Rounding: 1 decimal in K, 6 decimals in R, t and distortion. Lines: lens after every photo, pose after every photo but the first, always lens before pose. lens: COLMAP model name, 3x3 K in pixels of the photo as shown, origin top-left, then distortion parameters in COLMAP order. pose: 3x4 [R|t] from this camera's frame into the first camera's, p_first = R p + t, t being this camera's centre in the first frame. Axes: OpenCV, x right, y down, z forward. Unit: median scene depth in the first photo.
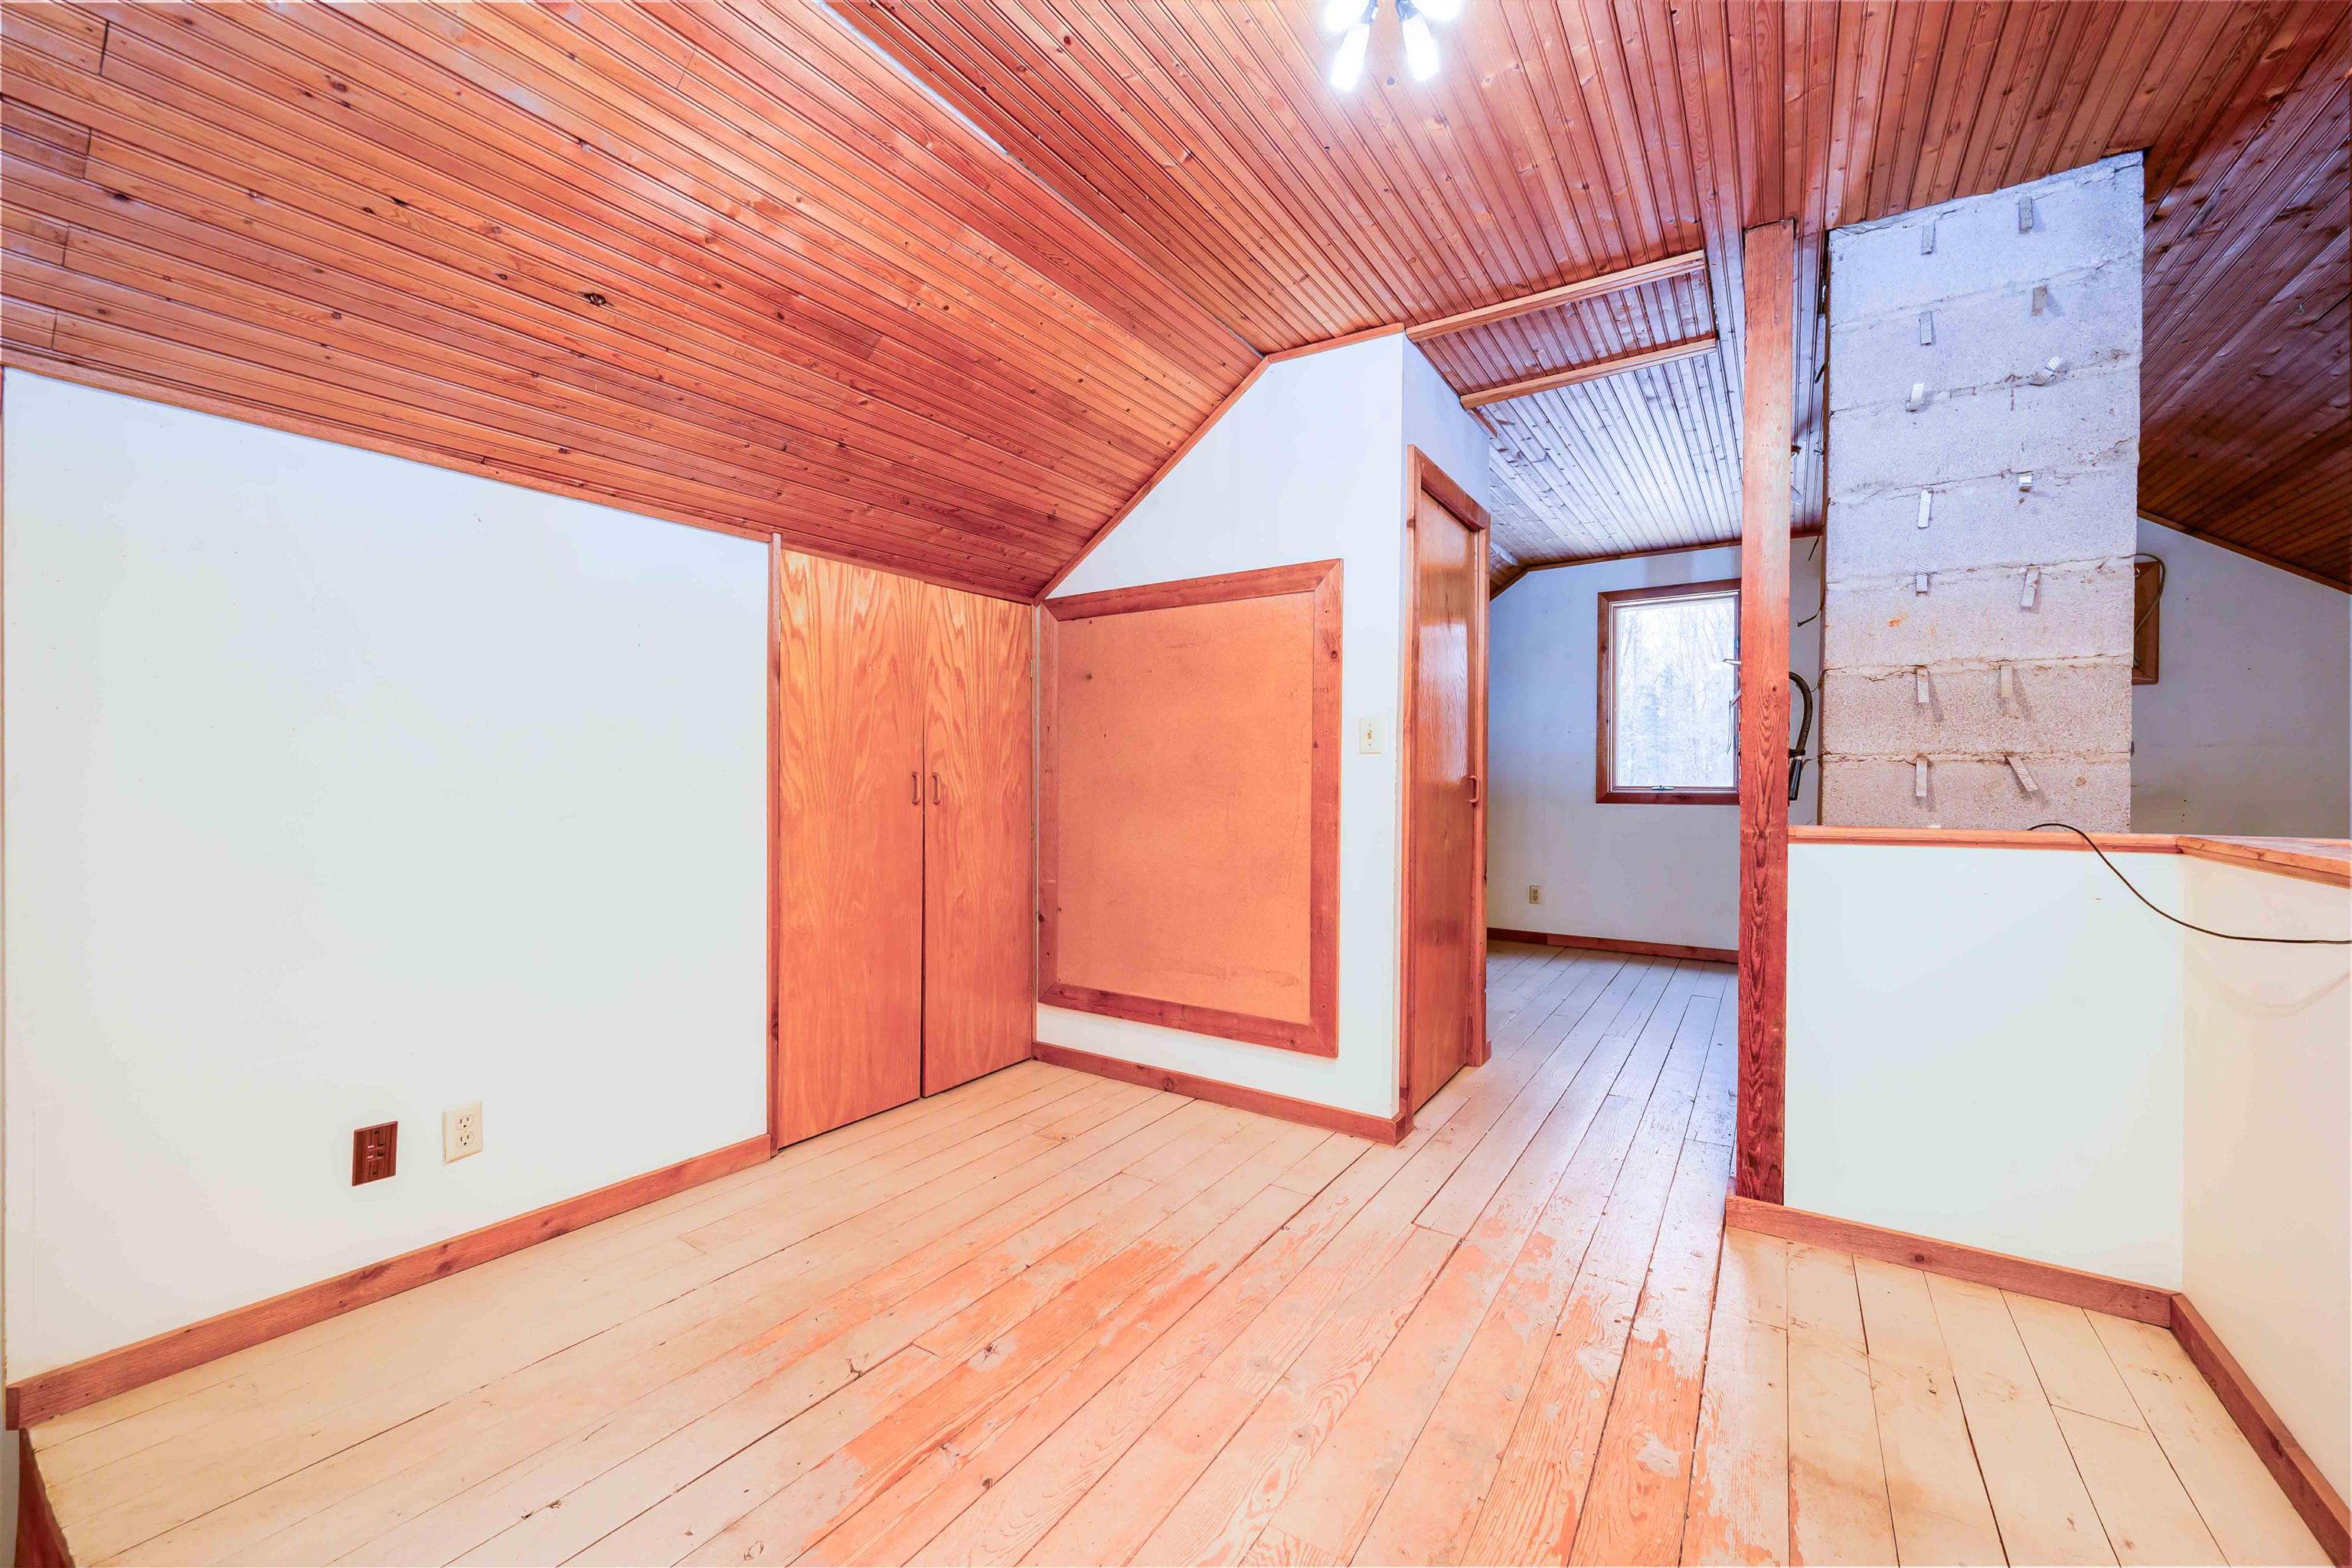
lens RADIAL K [[914.6, 0, 1163.5], [0, 914.6, 783.4], [0, 0, 1]] dist [-0.003431, 0.000673]
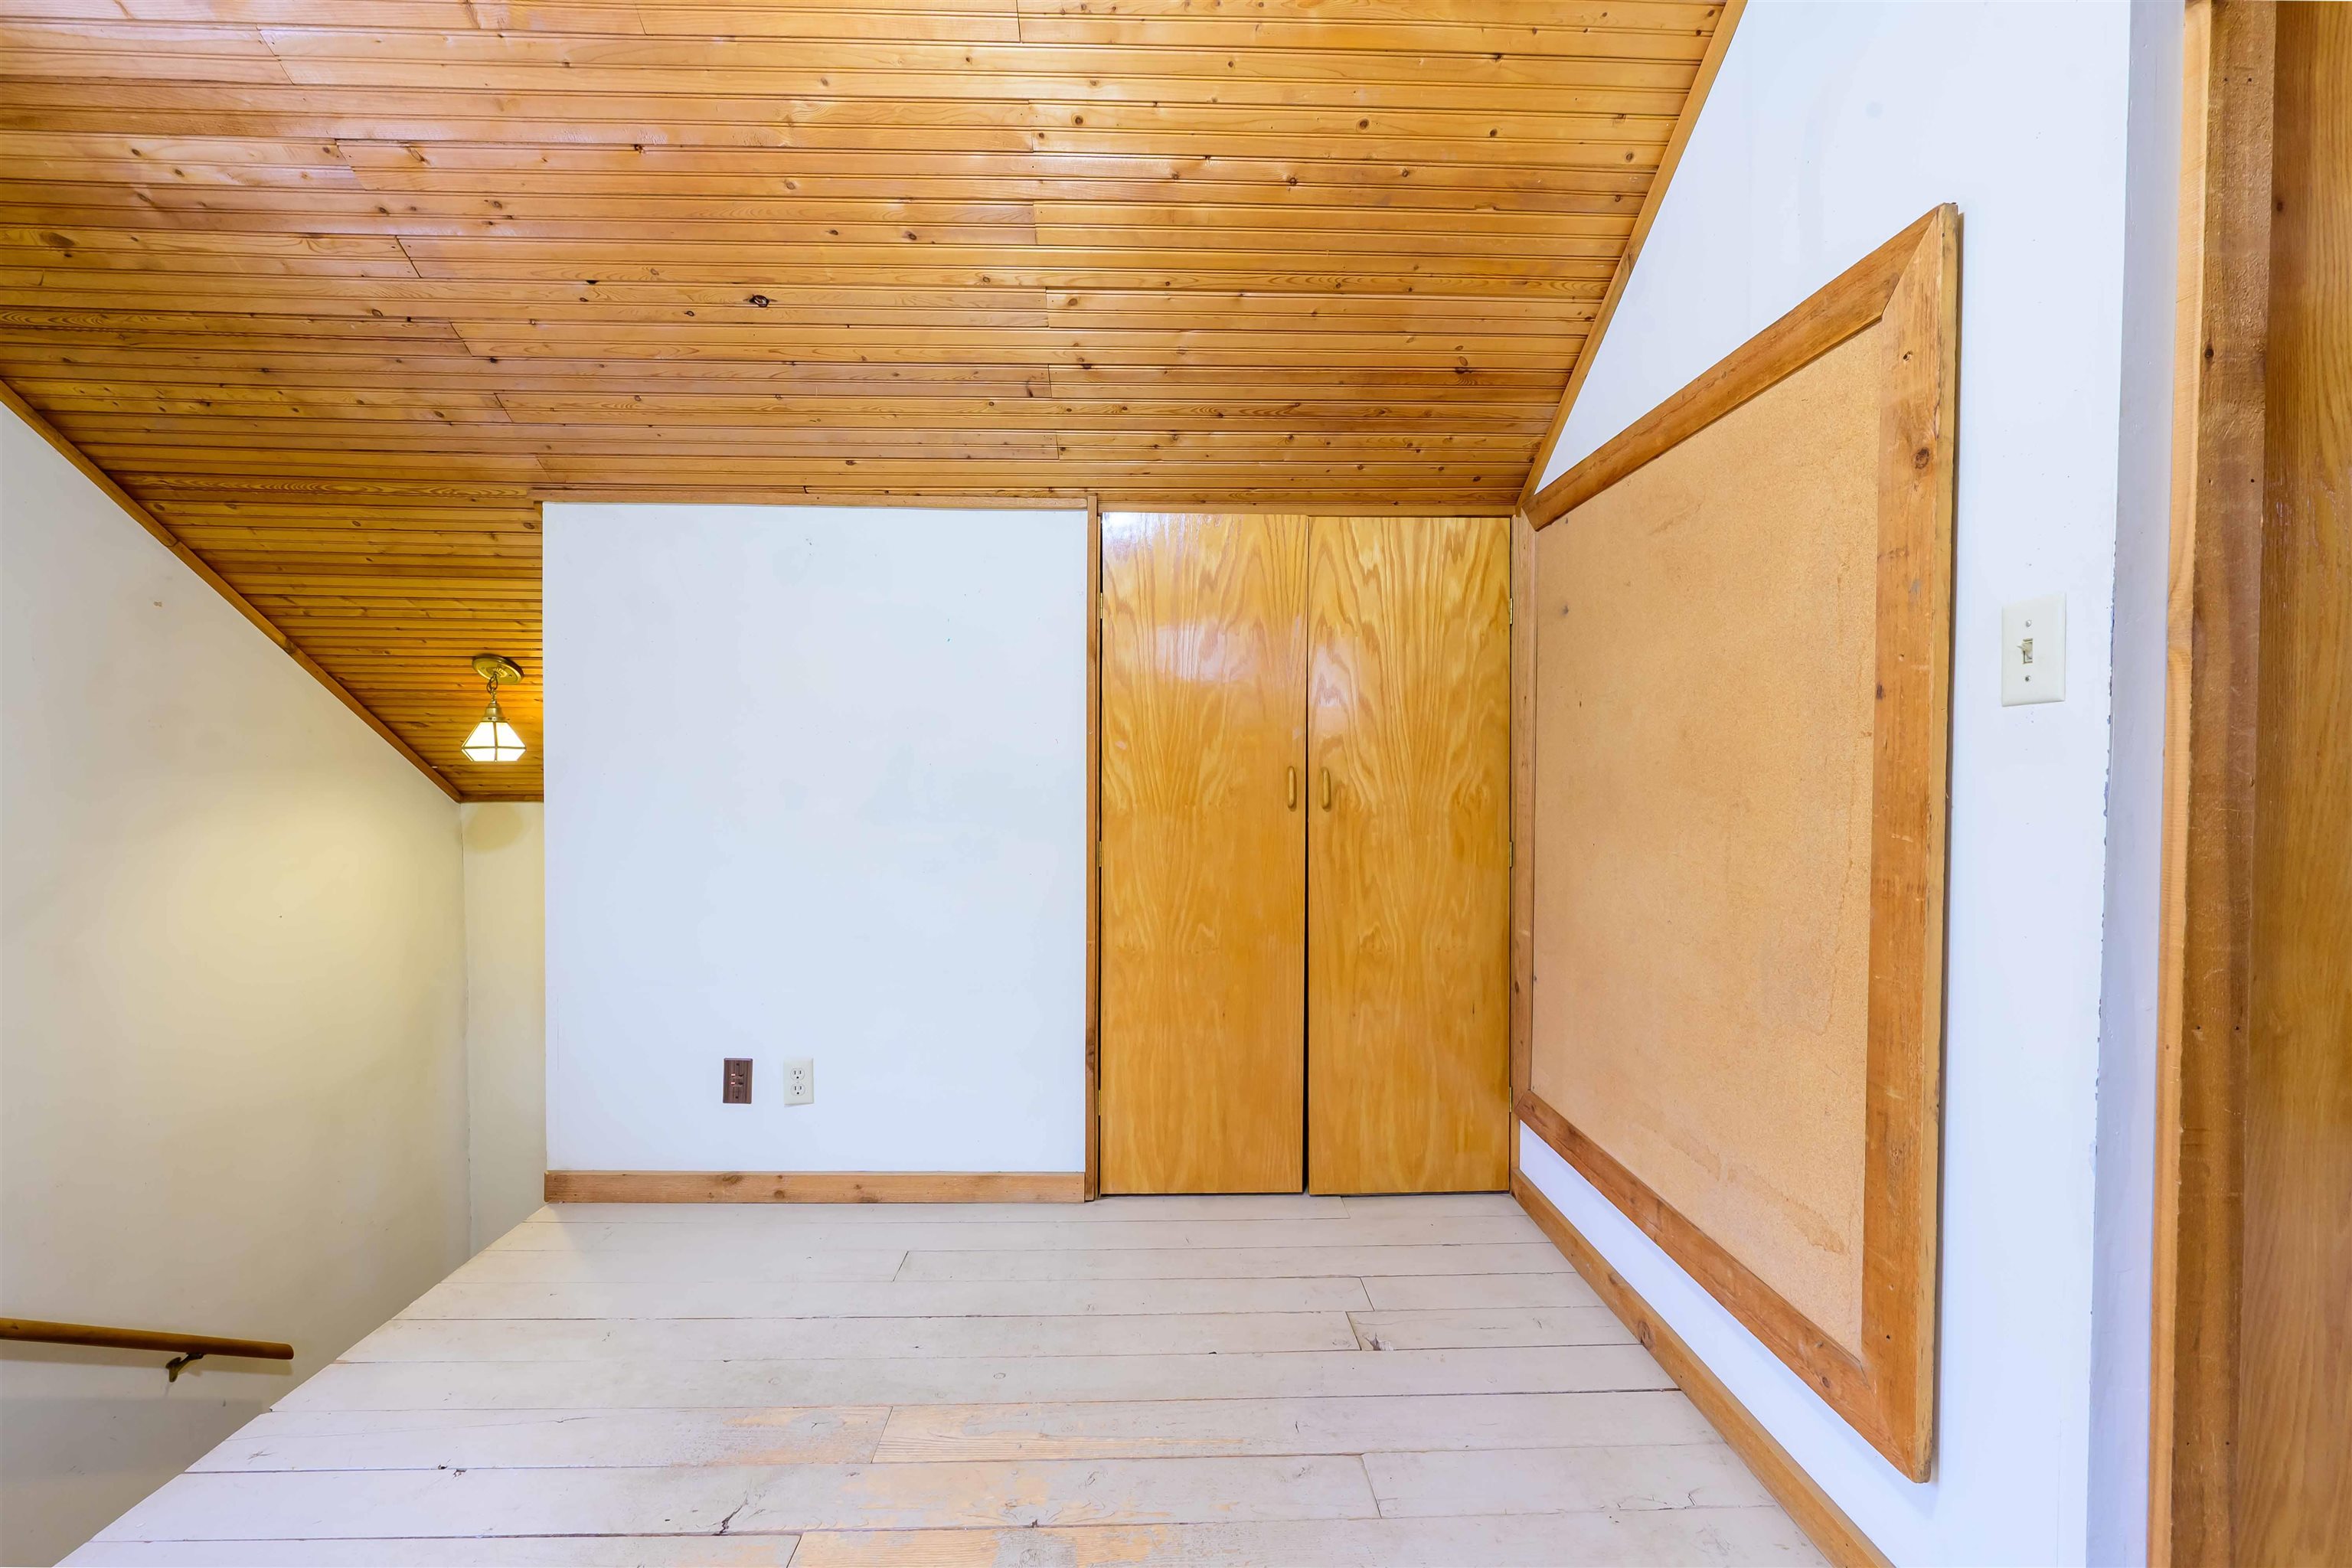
lens RADIAL K [[914.6, 0, 1177.9], [0, 914.6, 784.5], [0, 0, 1]] dist [-0.003431, 0.000673]
pose [[0.591198, 0.008175, -0.806485, 0.305376], [-0.006883, 0.999963, 0.005091, -0.000568], [0.806497, 0.002541, 0.591233, 0.495062]]
